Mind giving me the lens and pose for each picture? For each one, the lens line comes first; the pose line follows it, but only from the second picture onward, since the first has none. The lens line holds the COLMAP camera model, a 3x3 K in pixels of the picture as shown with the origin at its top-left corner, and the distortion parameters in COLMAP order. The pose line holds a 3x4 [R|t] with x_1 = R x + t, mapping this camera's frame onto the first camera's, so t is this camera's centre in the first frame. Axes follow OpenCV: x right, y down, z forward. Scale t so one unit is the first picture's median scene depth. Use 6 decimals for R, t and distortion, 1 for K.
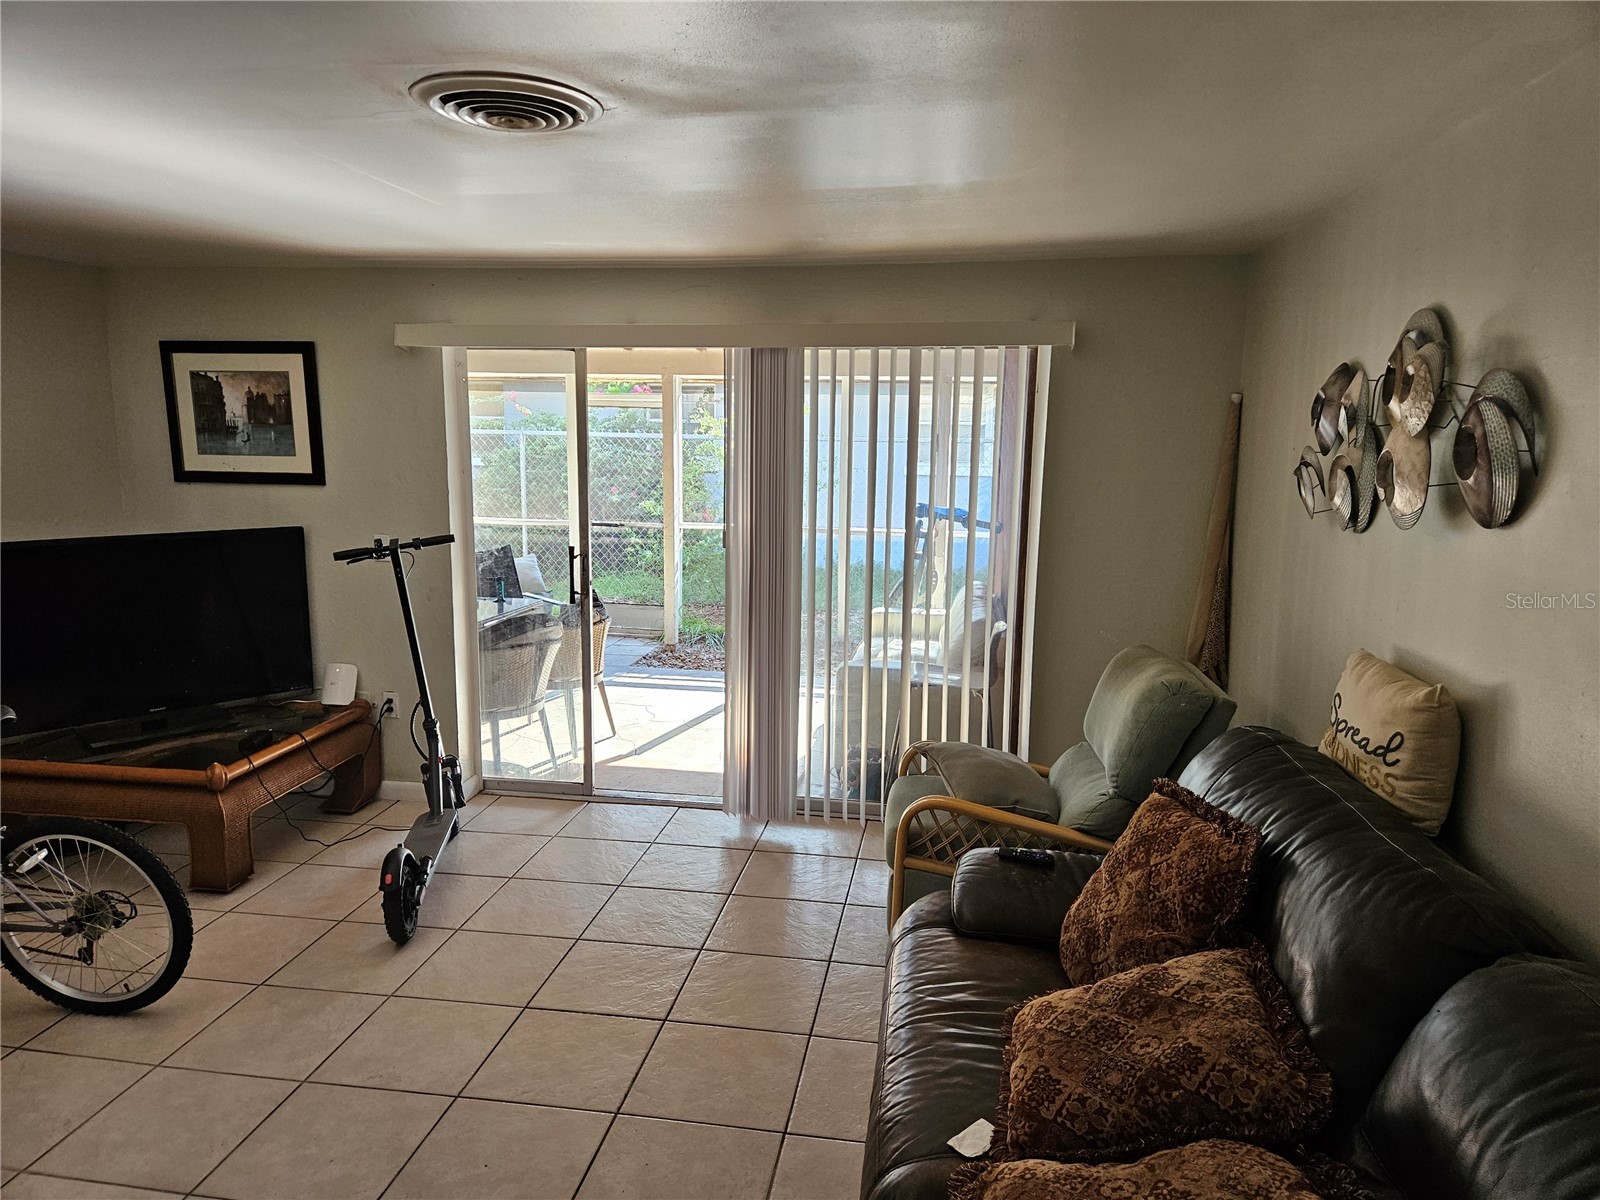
lens RADIAL K [[1065.1, 0, 800.0], [0, 1065.1, 600.0], [0, 0, 1]] dist [0.072099, -0.063578]
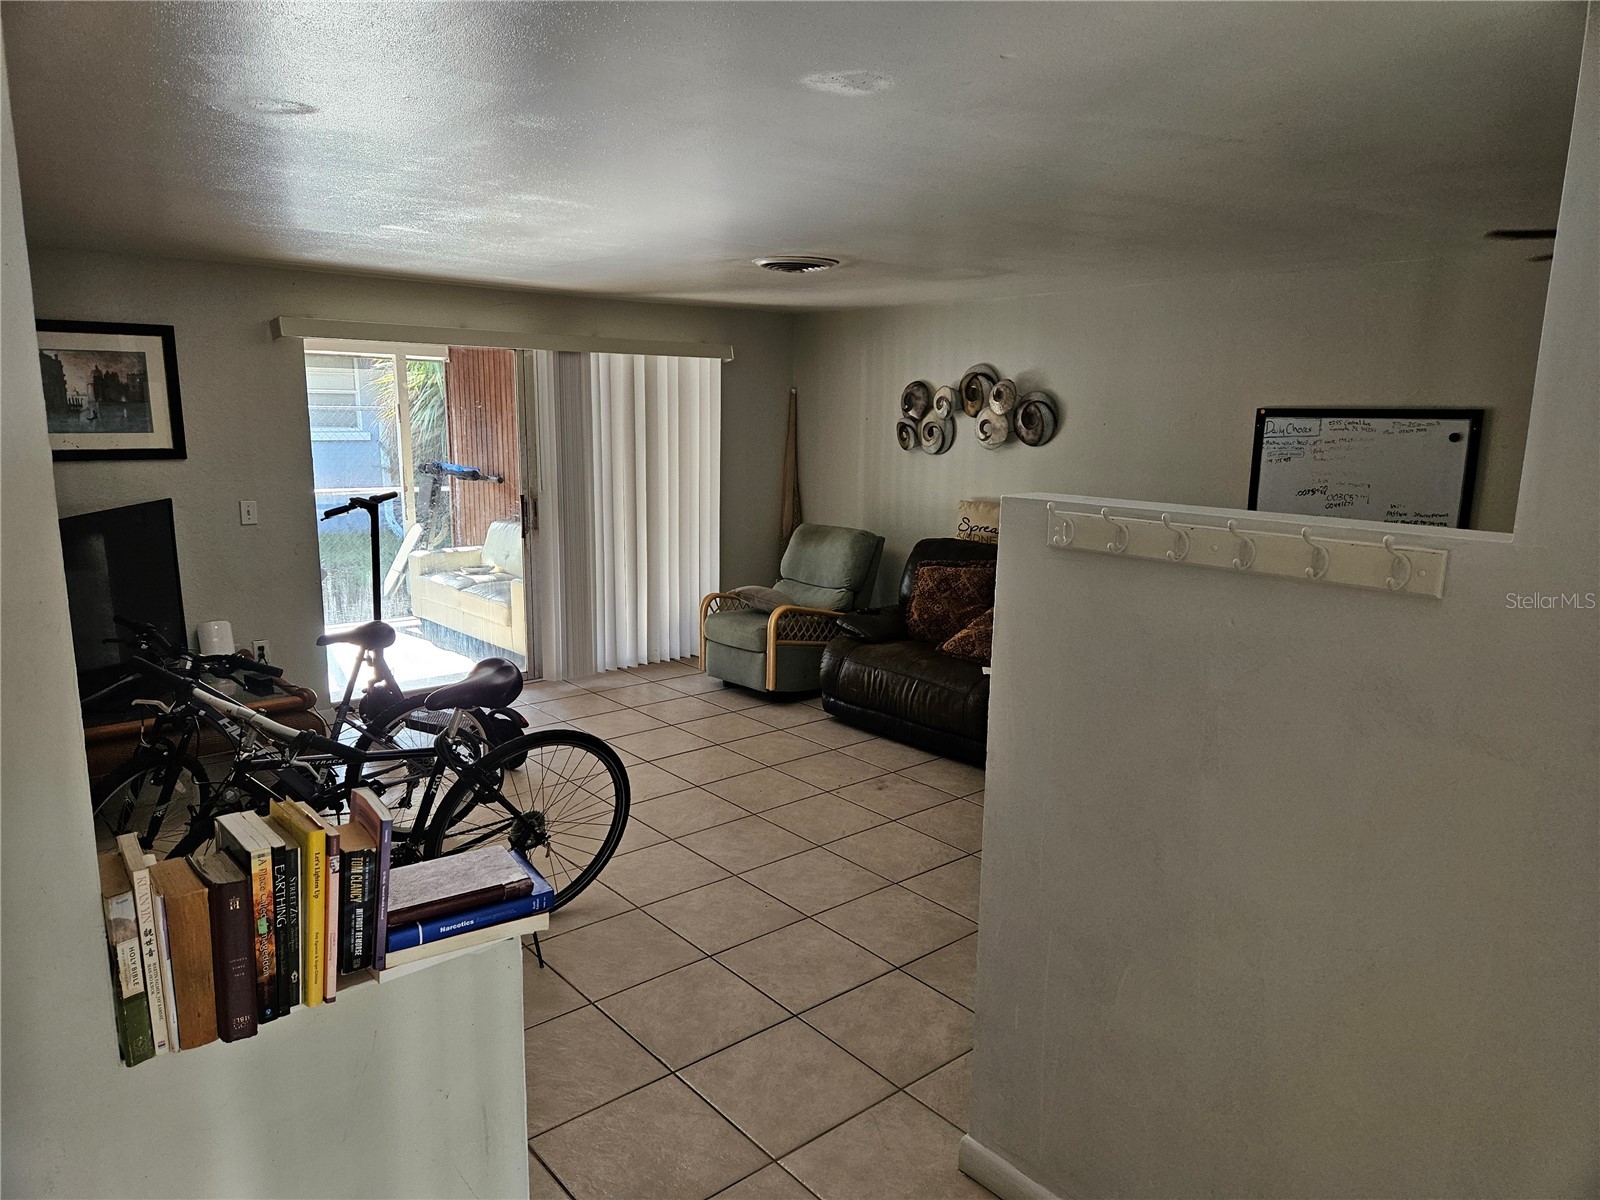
lens RADIAL K [[1065.1, 0, 800.0], [0, 1065.1, 600.0], [0, 0, 1]] dist [0.072099, -0.063578]
pose [[0.643790, -0.138660, 0.752534, -0.887379], [0.117913, 0.989675, 0.081481, 0.018171], [-0.756062, 0.036277, 0.653493, -0.173885]]
